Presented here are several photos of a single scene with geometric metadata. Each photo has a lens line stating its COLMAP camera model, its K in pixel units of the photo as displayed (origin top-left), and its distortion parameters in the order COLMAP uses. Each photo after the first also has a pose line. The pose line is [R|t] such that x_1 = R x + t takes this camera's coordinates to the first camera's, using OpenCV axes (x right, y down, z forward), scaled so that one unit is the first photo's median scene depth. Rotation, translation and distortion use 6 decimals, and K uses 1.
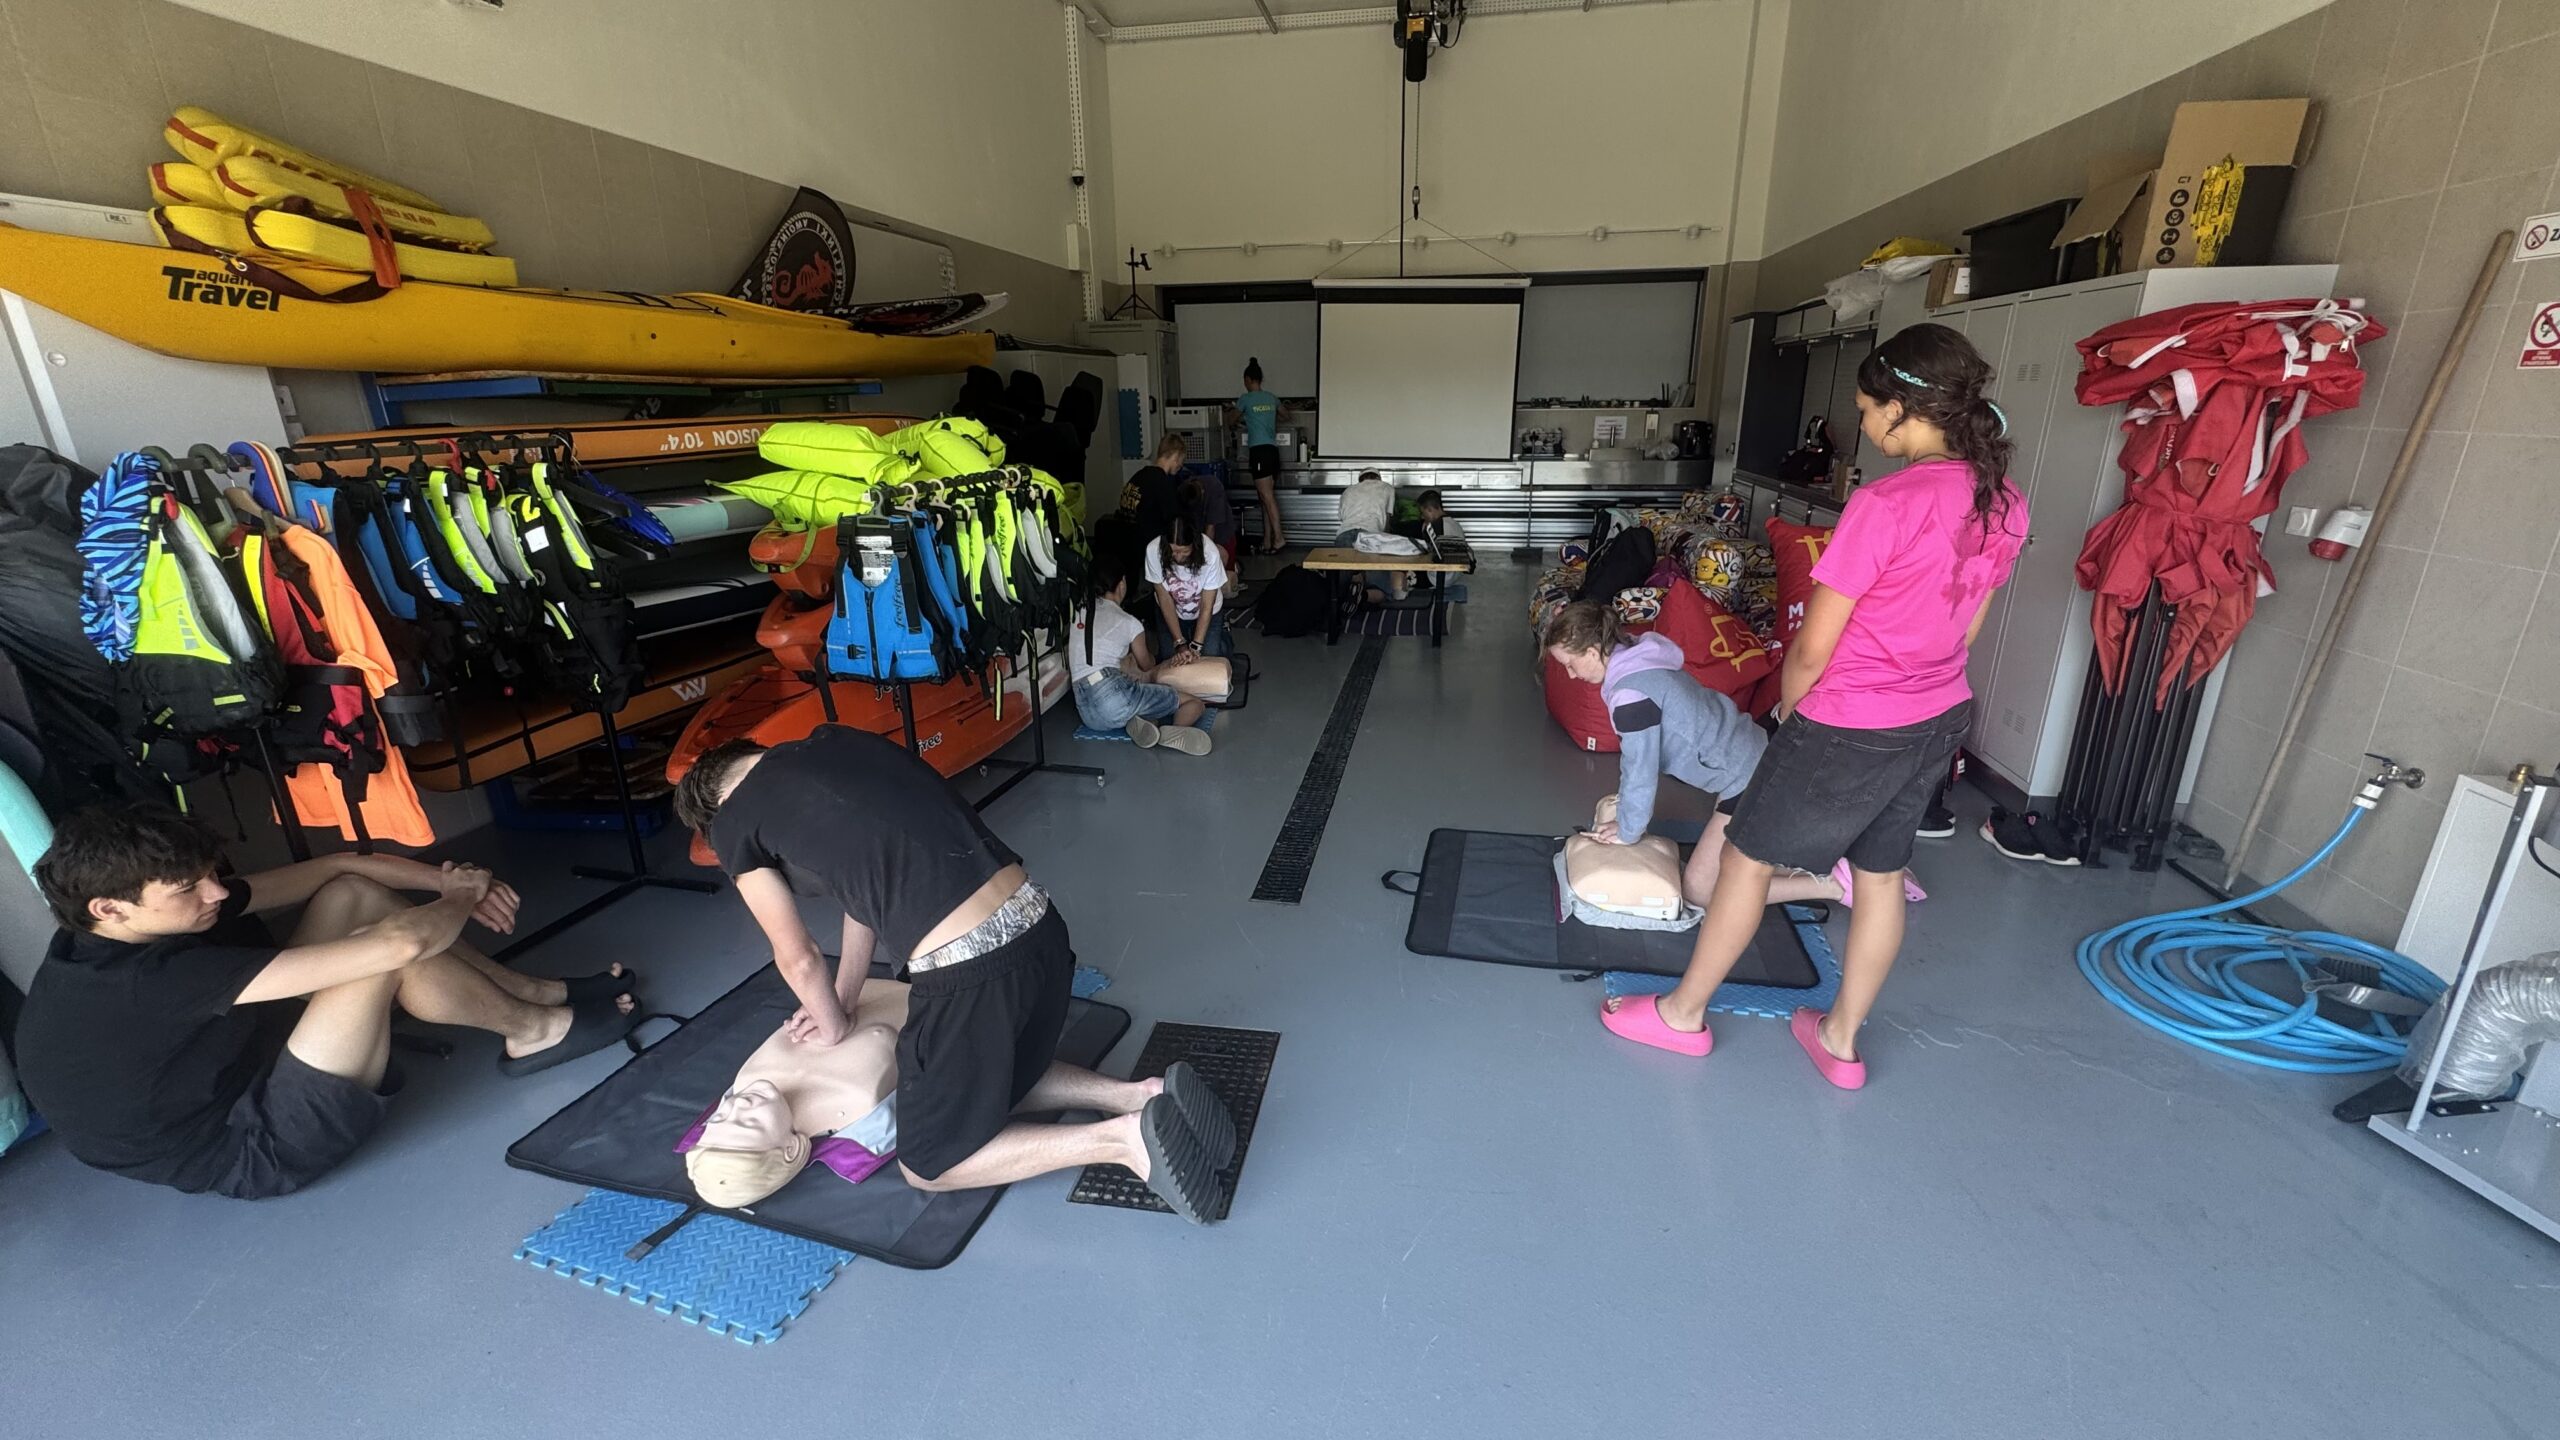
lens RADIAL K [[1019.8, 0, 1280.0], [0, 1019.8, 720.0], [0, 0, 1]] dist [-0.000524, -0.000104]
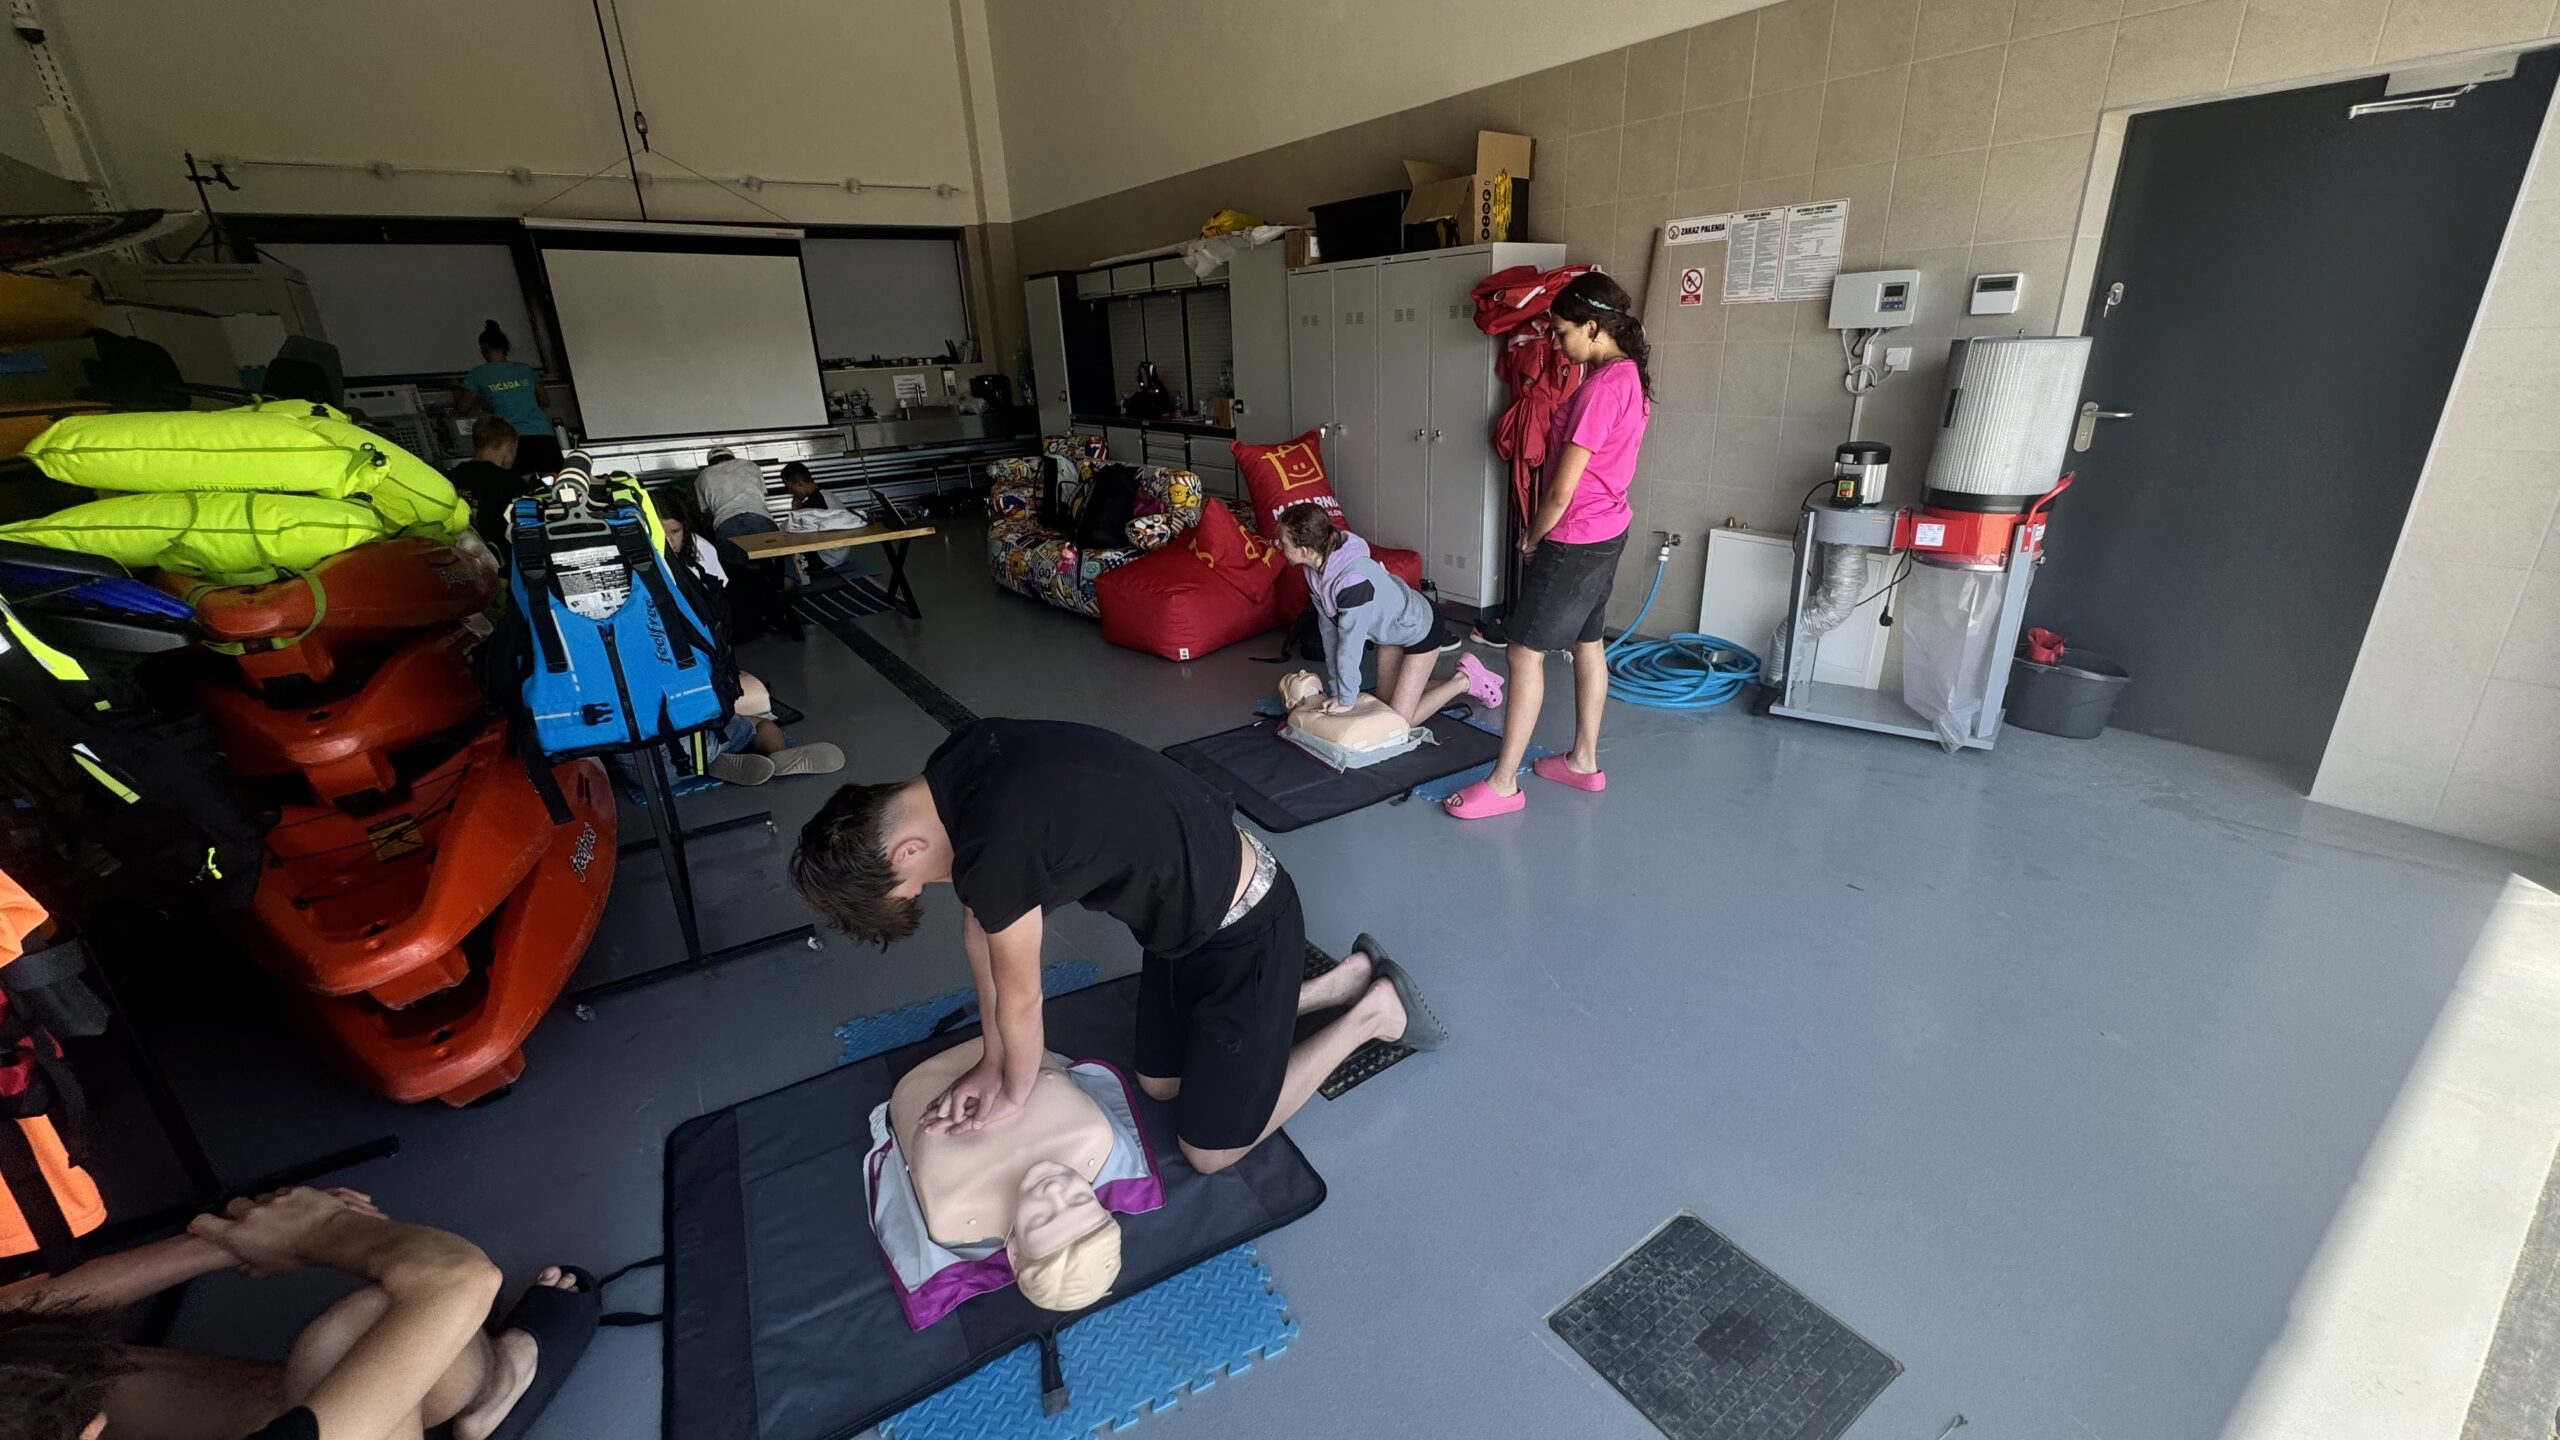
lens RADIAL K [[1019.8, 0, 1280.0], [0, 1019.8, 720.0], [0, 0, 1]] dist [-0.000524, -0.000104]
pose [[0.700544, -0.268625, 0.661119, -0.472231], [0.248294, 0.960311, 0.127091, -0.029024], [-0.669020, 0.075119, 0.739438, 0.127349]]
